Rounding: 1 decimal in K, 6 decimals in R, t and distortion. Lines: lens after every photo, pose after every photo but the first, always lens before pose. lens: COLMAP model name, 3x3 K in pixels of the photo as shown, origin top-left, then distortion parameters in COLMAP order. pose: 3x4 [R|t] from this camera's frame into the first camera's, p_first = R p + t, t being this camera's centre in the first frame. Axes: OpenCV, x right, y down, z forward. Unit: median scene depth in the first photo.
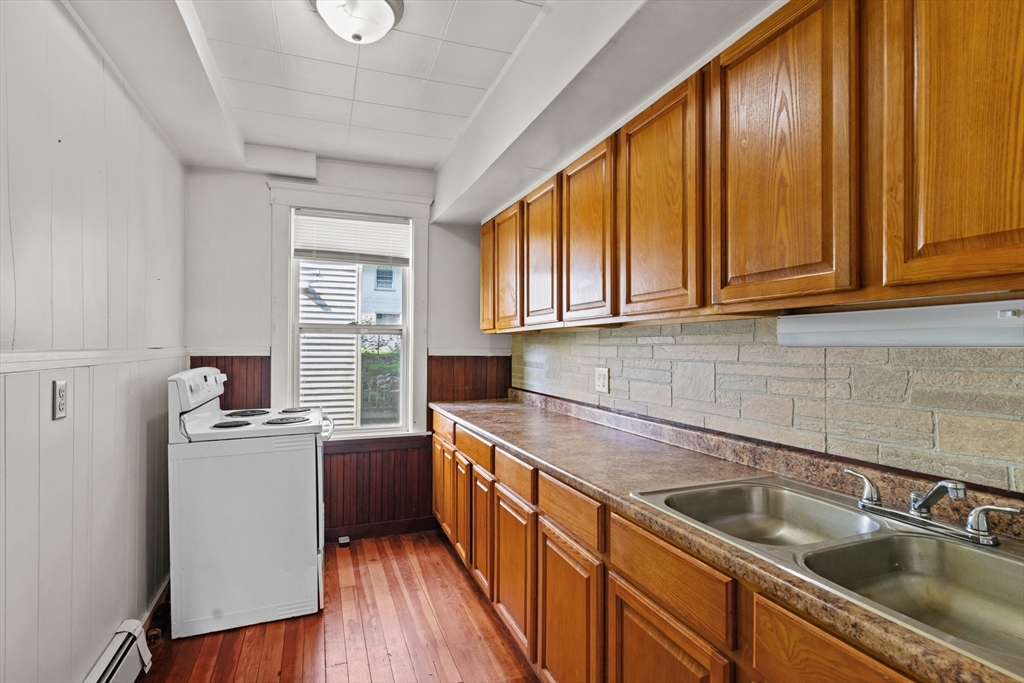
lens RADIAL K [[495.4, 0, 512.8], [0, 495.4, 343.9], [0, 0, 1]] dist [-0.000600, -0.002894]
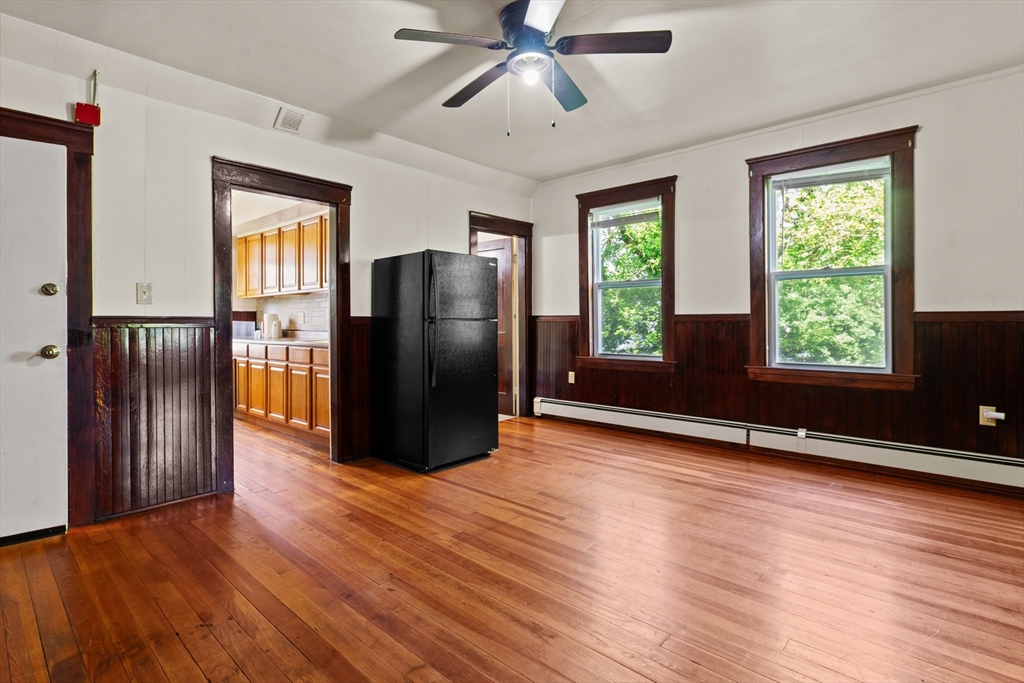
lens RADIAL K [[495.4, 0, 509.1], [0, 495.4, 331.2], [0, 0, 1]] dist [-0.000600, -0.002894]
pose [[0.889295, -0.004815, 0.457309, -0.012861], [-0.002010, 0.999894, 0.014437, 0.096407], [-0.457330, -0.013758, 0.889191, -1.463502]]
